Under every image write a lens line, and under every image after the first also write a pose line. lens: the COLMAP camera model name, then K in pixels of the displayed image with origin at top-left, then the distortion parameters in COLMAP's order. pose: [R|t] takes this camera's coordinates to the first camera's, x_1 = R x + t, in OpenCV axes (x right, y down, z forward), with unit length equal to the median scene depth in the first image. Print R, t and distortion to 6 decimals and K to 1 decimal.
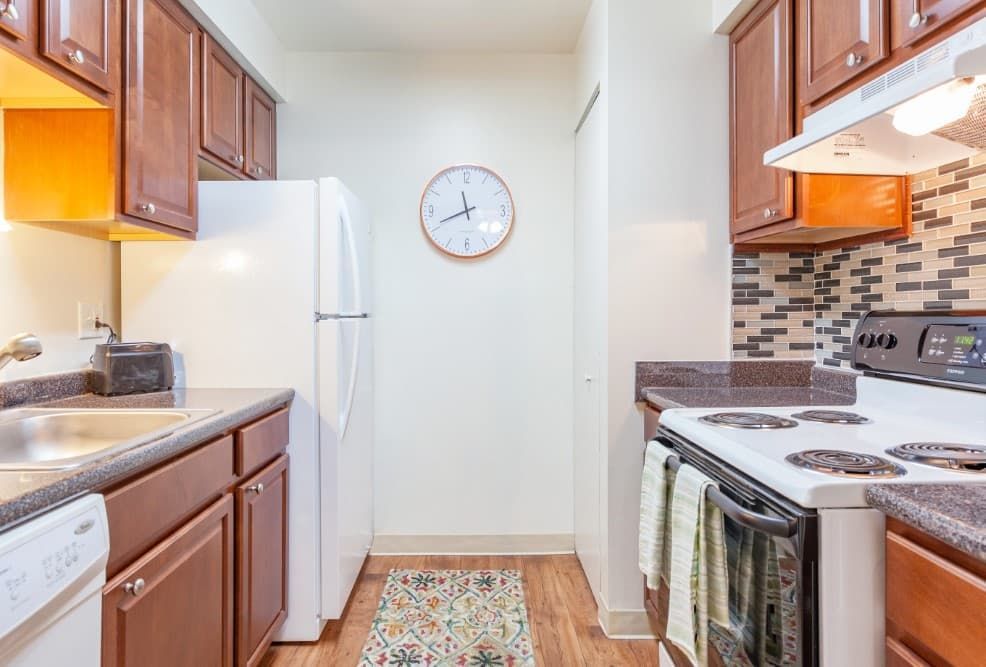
lens RADIAL K [[615.1, 0, 492.7], [0, 615.1, 310.9], [0, 0, 1]] dist [-0.006353, 0.004952]
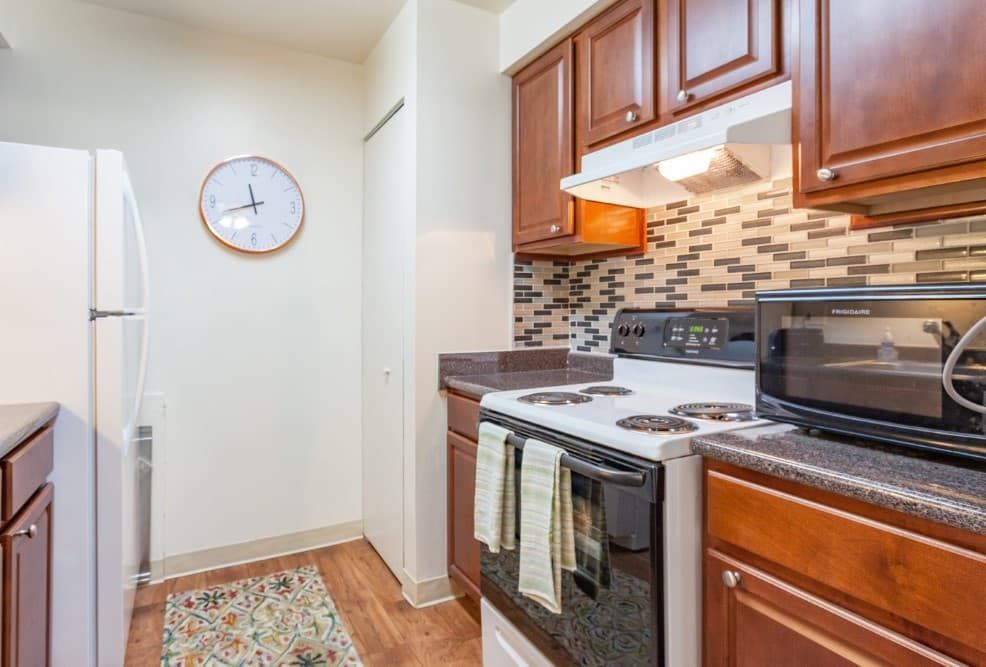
lens RADIAL K [[554.7, 0, 495.5], [0, 554.7, 309.2], [0, 0, 1]] dist [0.000469, 0.001521]
pose [[0.876718, 0.001262, 0.481004, -0.167753], [-0.001280, 0.999999, -0.000292, 0.002089], [-0.481004, -0.000360, 0.876718, 0.071449]]
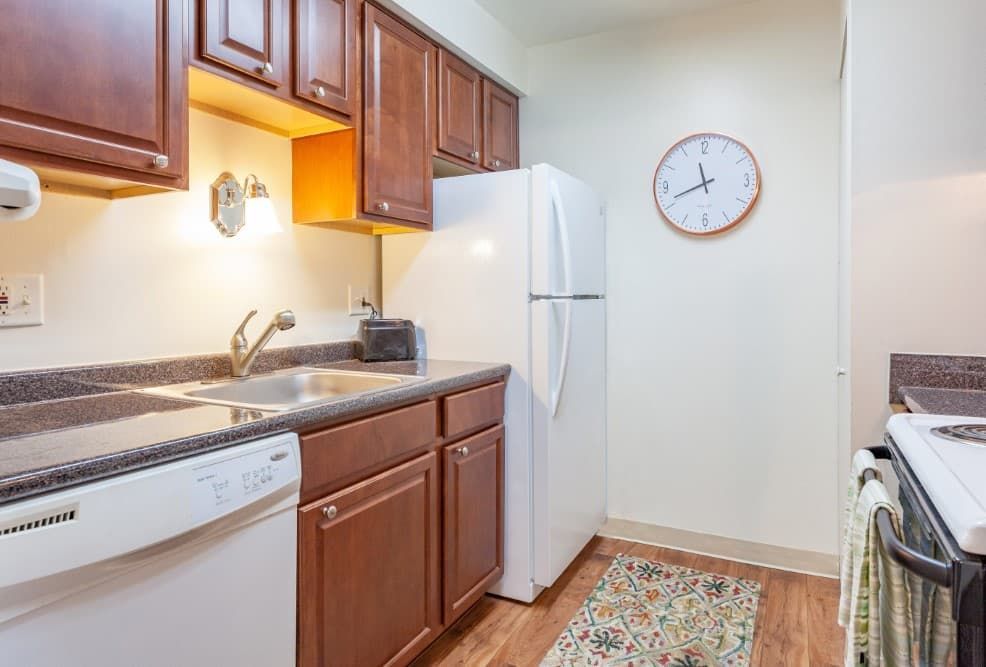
lens RADIAL K [[629.5, 0, 491.0], [0, 629.5, 299.6], [0, 0, 1]] dist [-0.005907, 0.002449]
pose [[0.870465, 0.002960, -0.492221, 0.186883], [0.002234, 0.999948, 0.009963, 0.002208], [0.492224, -0.009772, 0.870413, 0.025902]]
